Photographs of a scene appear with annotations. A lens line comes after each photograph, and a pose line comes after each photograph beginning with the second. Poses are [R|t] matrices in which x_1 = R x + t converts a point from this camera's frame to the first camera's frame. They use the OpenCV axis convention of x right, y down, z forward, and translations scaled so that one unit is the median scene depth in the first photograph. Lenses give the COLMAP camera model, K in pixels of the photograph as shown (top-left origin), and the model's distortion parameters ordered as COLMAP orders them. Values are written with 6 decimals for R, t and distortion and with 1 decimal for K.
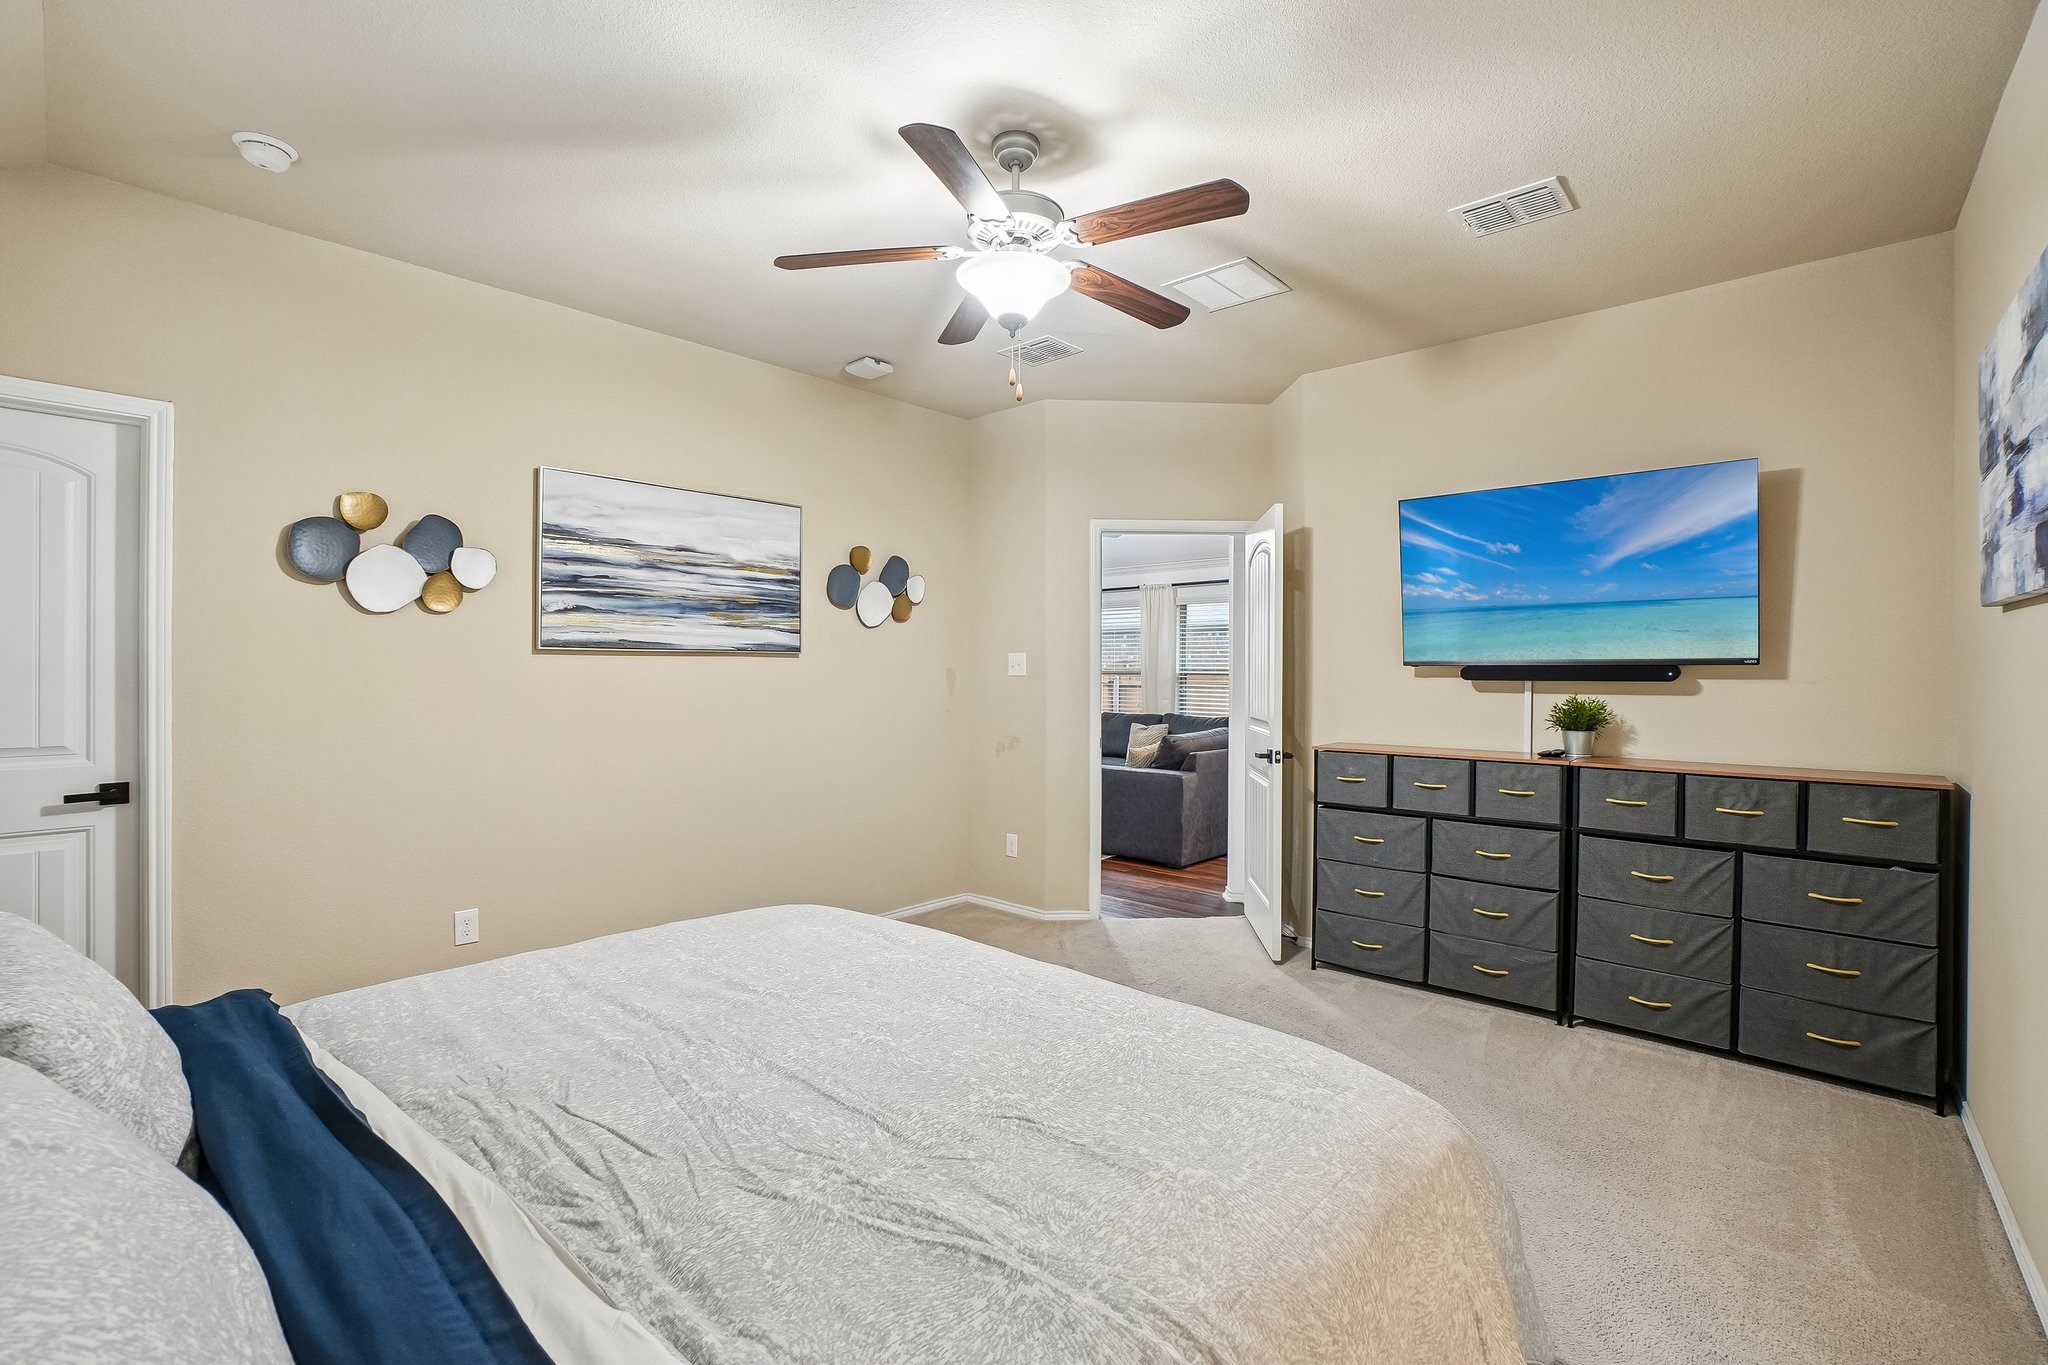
lens RADIAL K [[901.6, 0, 1012.9], [0, 901.6, 682.8], [0, 0, 1]] dist [-0.069942, 0.028709]
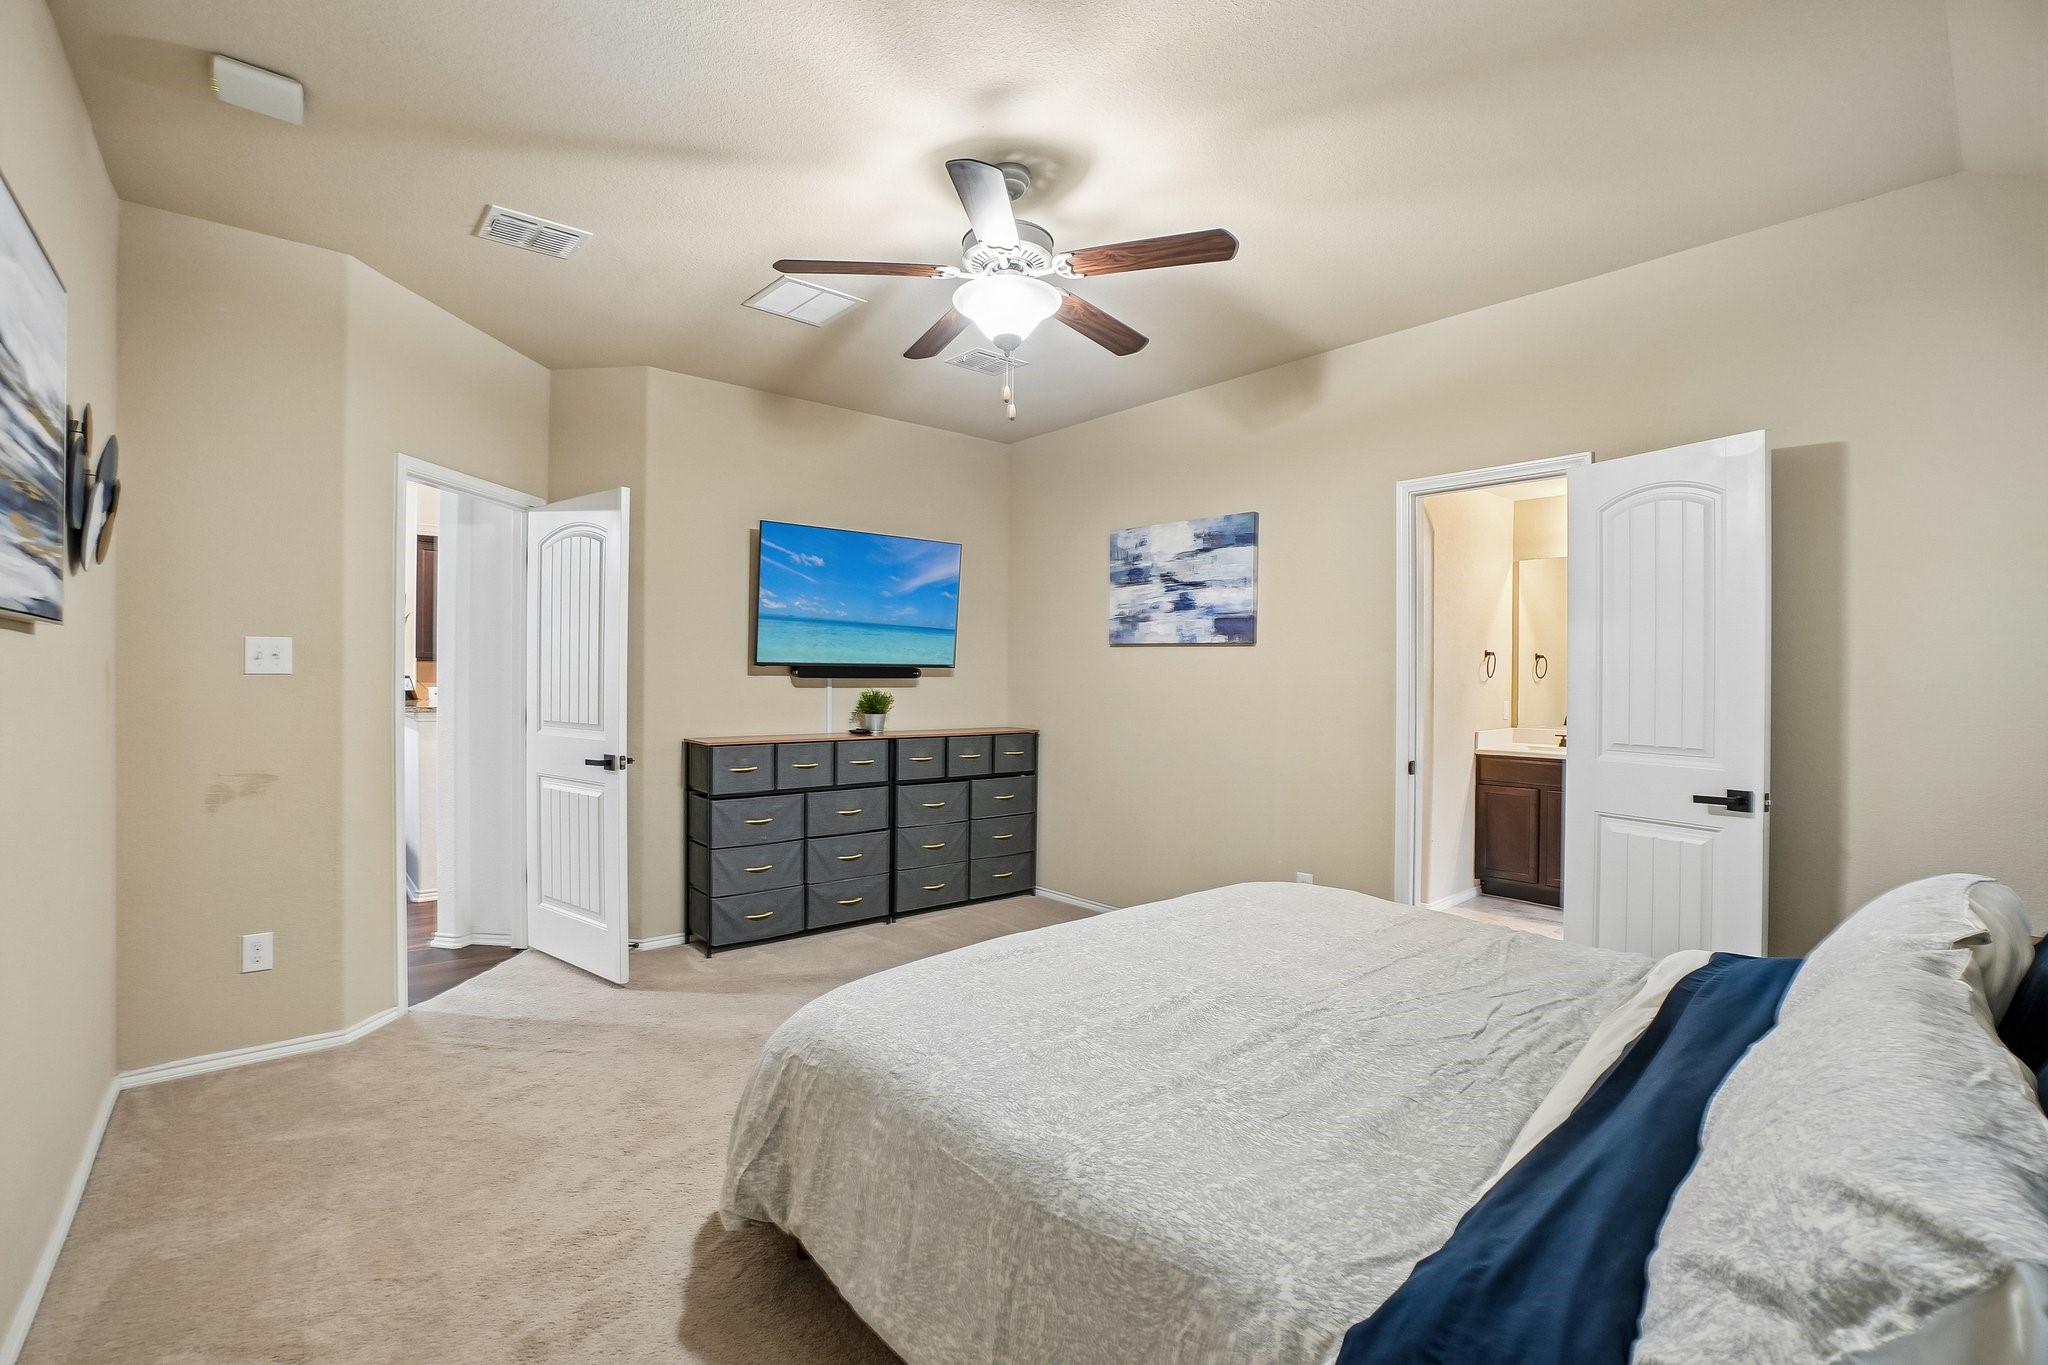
lens RADIAL K [[907.7, 0, 1019.3], [0, 907.7, 646.2], [0, 0, 1]] dist [-0.072088, 0.025743]
pose [[0.119156, 0.022299, 0.992625, -0.748636], [-0.001810, 0.999751, -0.022241, -0.020900], [-0.992874, 0.000854, 0.119167, 0.585137]]
